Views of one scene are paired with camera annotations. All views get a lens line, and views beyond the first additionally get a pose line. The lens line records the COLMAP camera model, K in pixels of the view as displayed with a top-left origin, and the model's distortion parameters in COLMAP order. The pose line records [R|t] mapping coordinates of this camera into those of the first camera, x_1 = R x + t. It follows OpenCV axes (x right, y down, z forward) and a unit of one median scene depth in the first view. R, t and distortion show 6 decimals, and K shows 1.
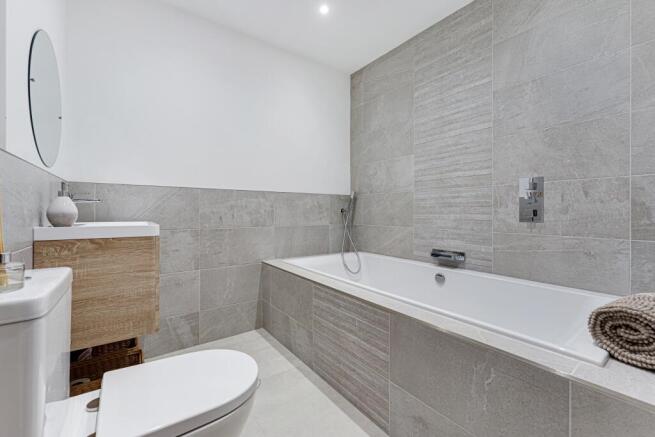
lens RADIAL K [[264.9, 0, 329.1], [0, 264.9, 214.9], [0, 0, 1]] dist [-0.000298, -0.000484]
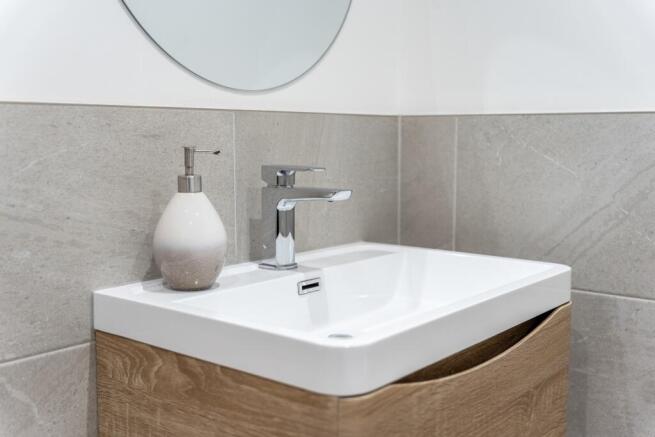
lens RADIAL K [[737.7, 0, 327.5], [0, 737.7, 218.5], [0, 0, 1]] dist [-0.000139, -0.005029]
pose [[0.234501, 0.110812, -0.965779, -0.126295], [-0.014580, 0.993771, 0.110484, -0.139715], [0.972007, -0.011827, 0.234656, 0.974722]]
